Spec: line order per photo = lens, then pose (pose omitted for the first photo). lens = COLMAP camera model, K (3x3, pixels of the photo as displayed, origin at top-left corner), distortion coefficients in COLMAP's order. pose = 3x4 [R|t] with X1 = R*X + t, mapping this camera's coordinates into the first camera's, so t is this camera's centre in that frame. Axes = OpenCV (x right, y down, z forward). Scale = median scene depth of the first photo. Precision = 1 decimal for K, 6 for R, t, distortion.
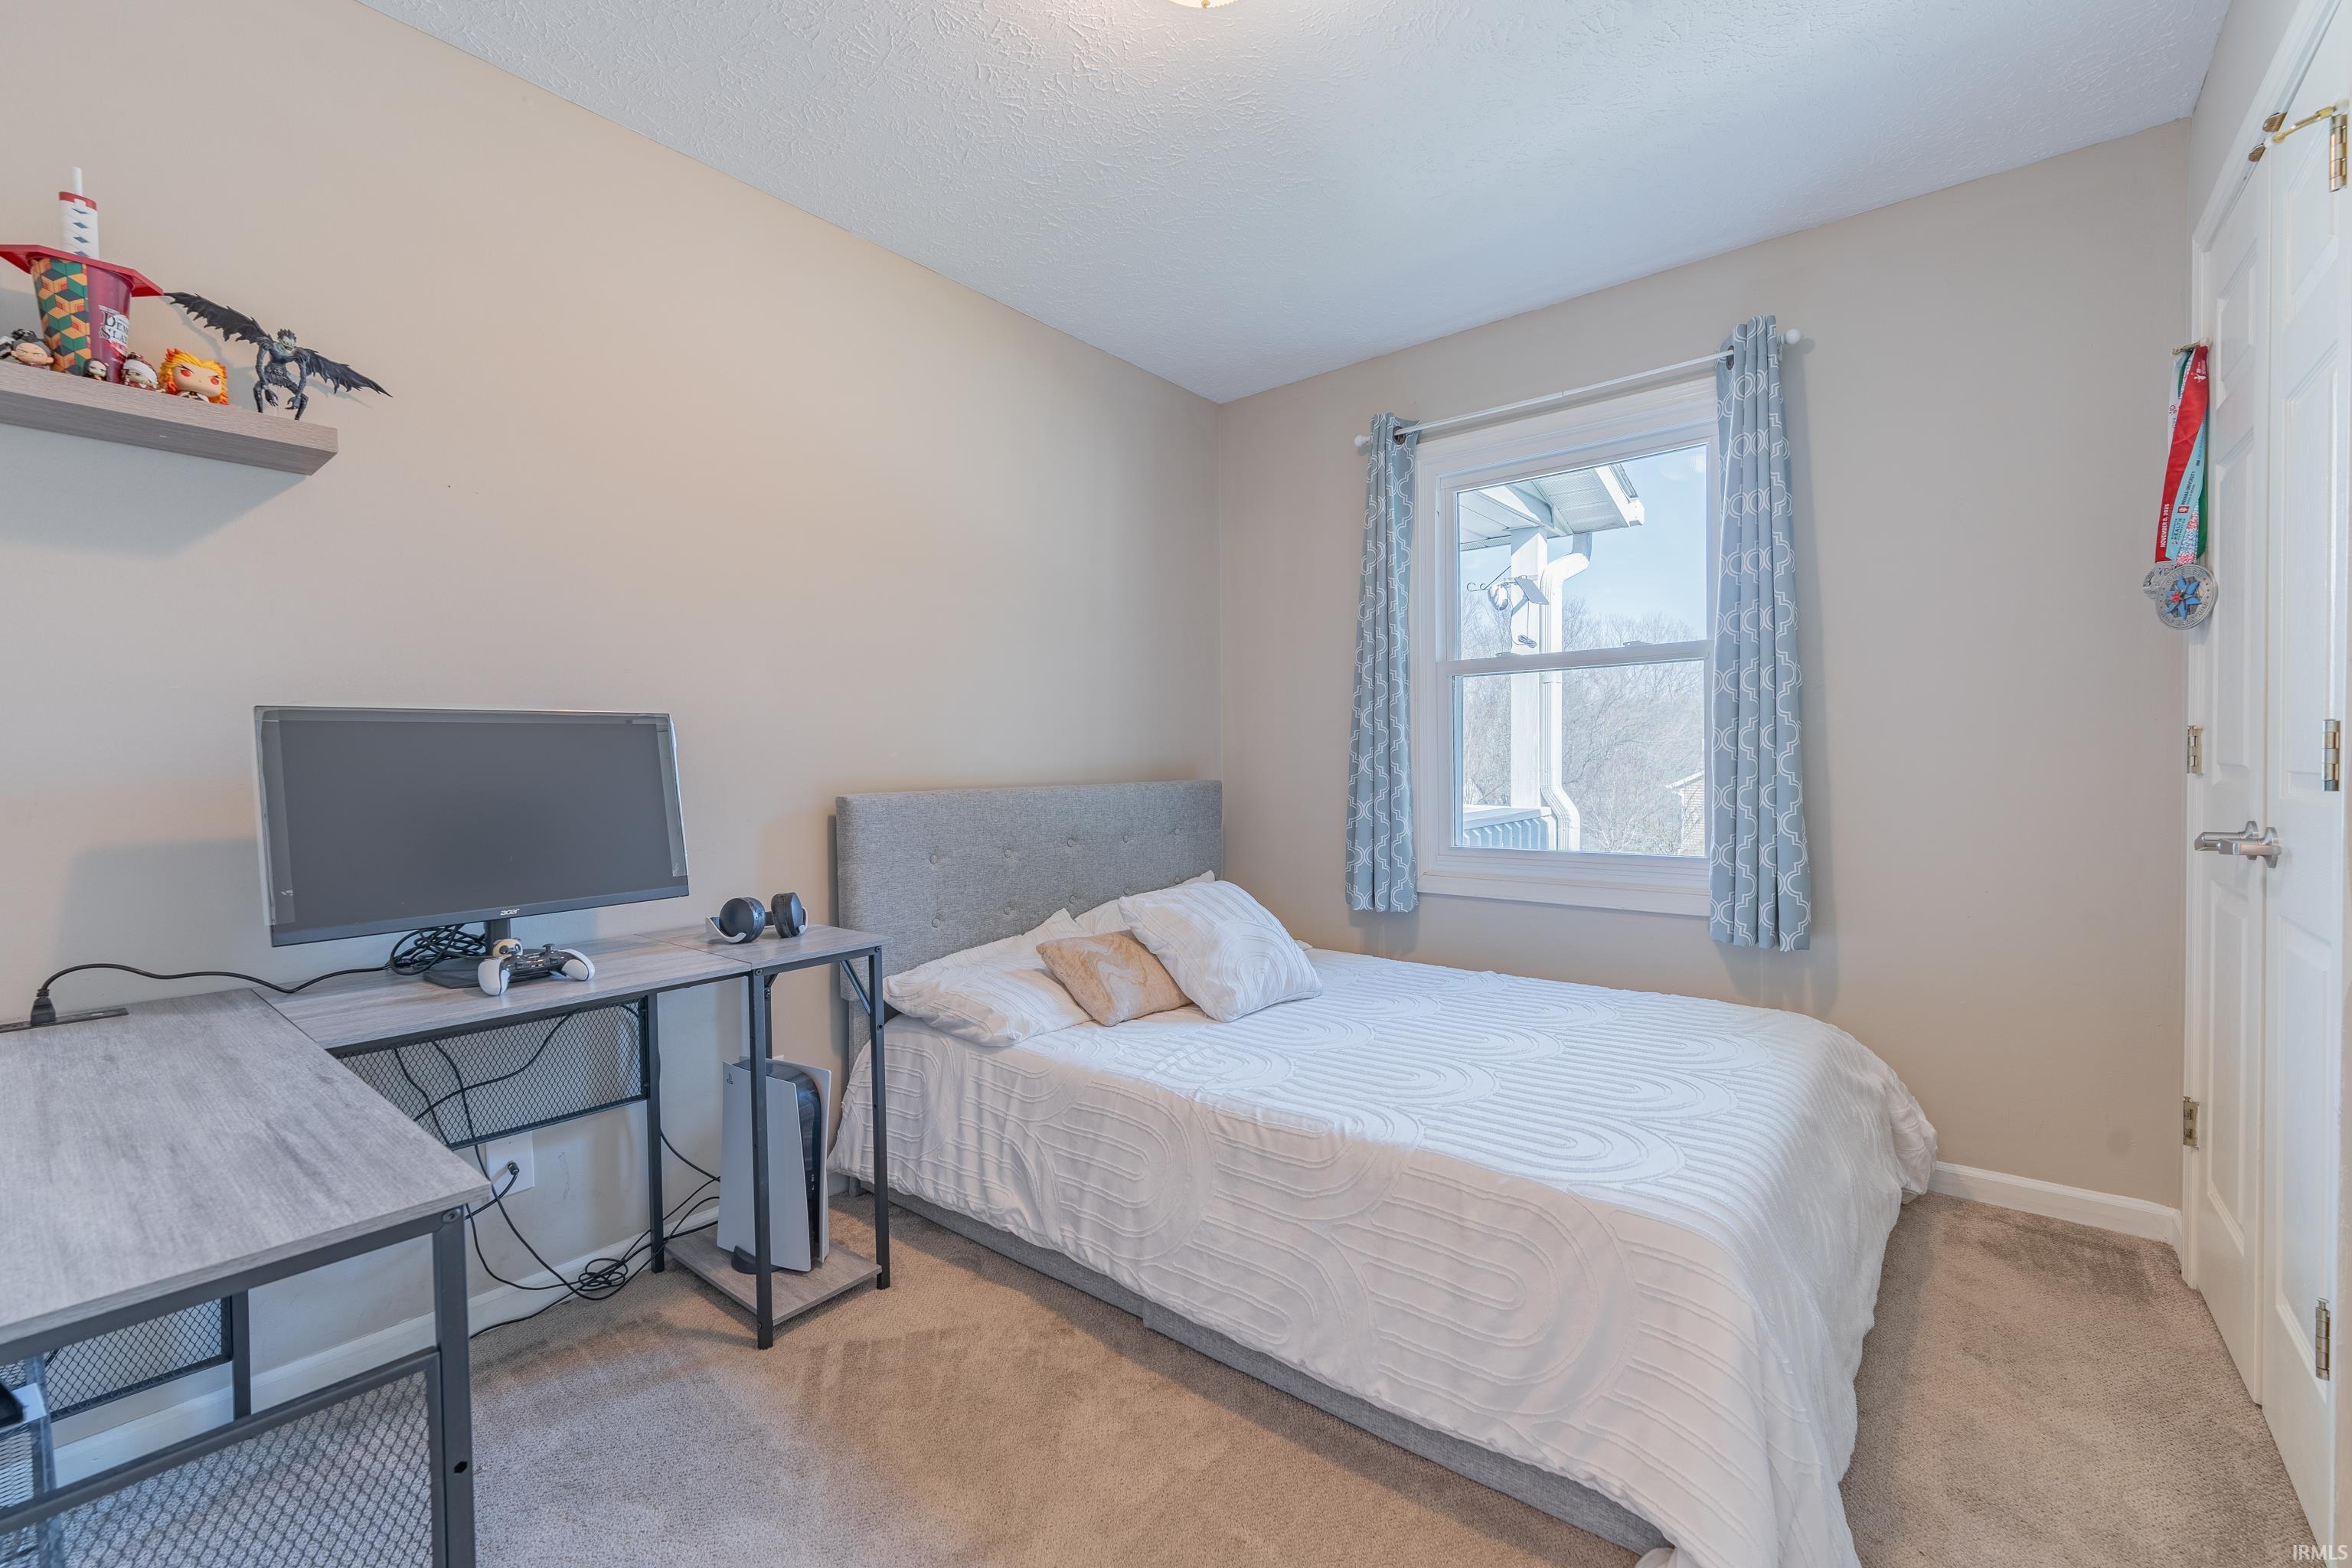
lens RADIAL K [[956.4, 0, 1177.4], [0, 956.4, 770.5], [0, 0, 1]] dist [0.001022, -0.001351]
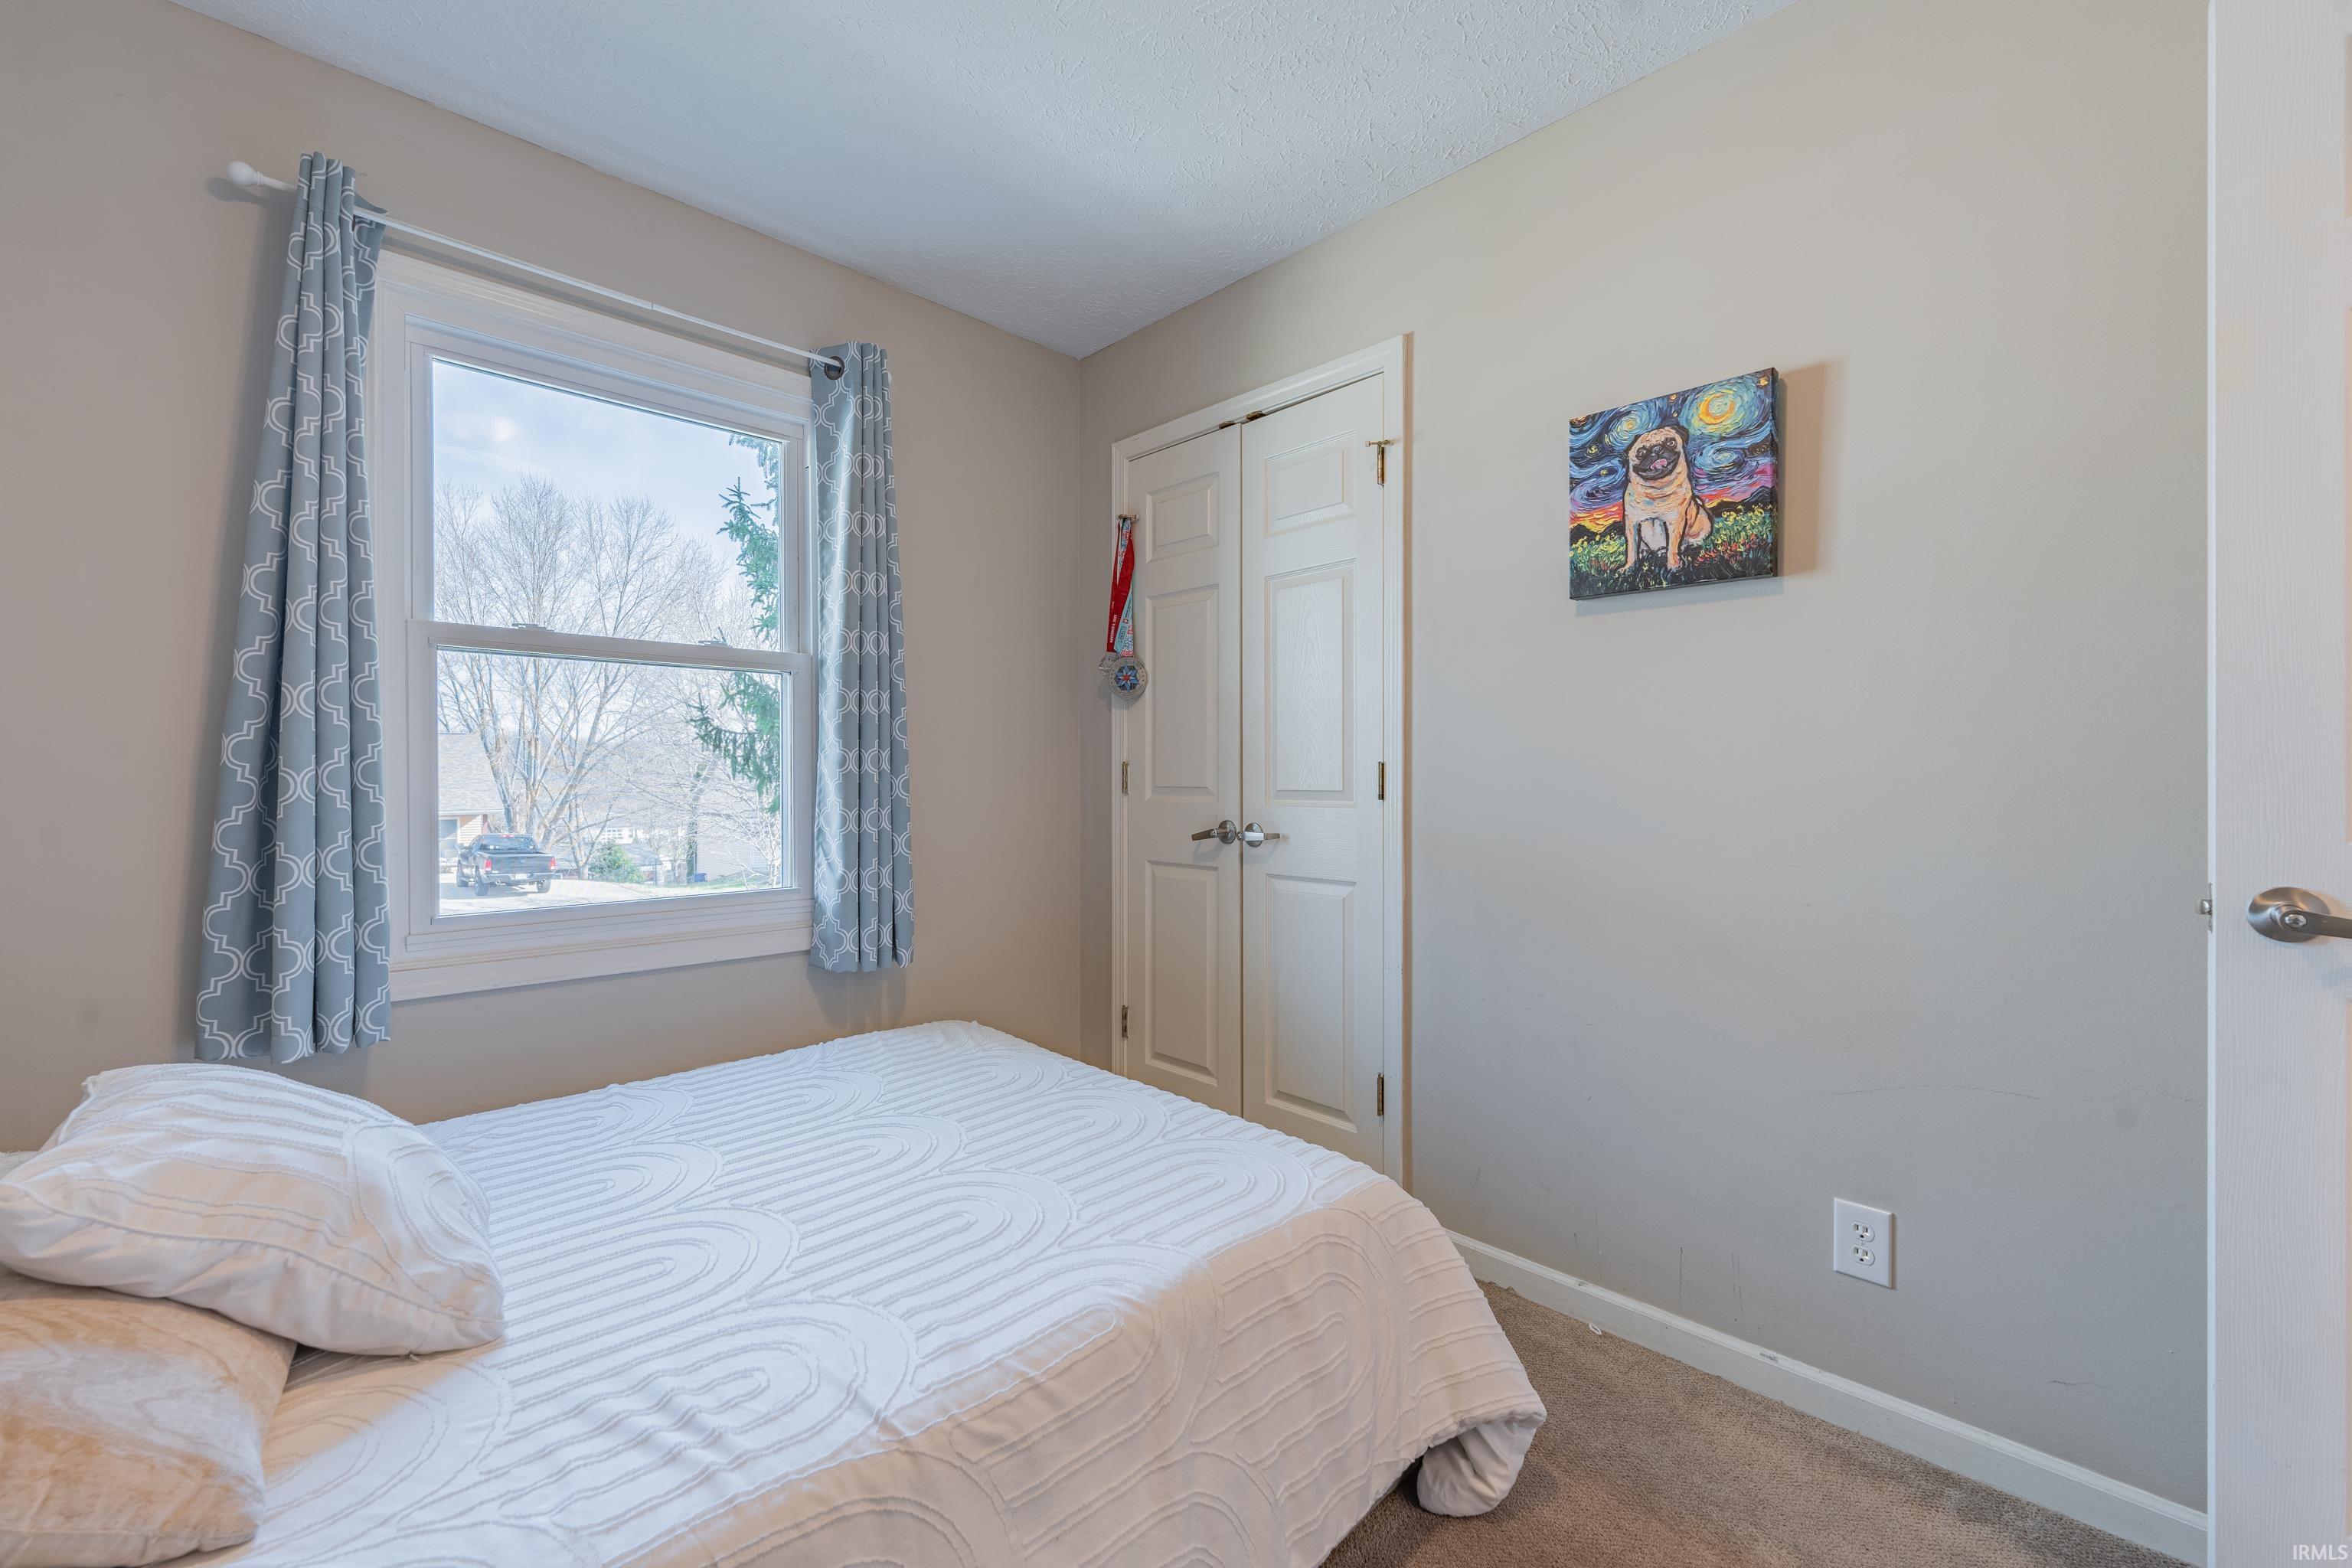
lens RADIAL K [[956.4, 0, 1177.4], [0, 956.4, 770.5], [0, 0, 1]] dist [0.001022, -0.001351]
pose [[0.114849, 0.005558, 0.993367, -0.434524], [-0.002032, 0.999984, -0.005360, -0.022127], [-0.993381, -0.001403, 0.114858, 0.683794]]
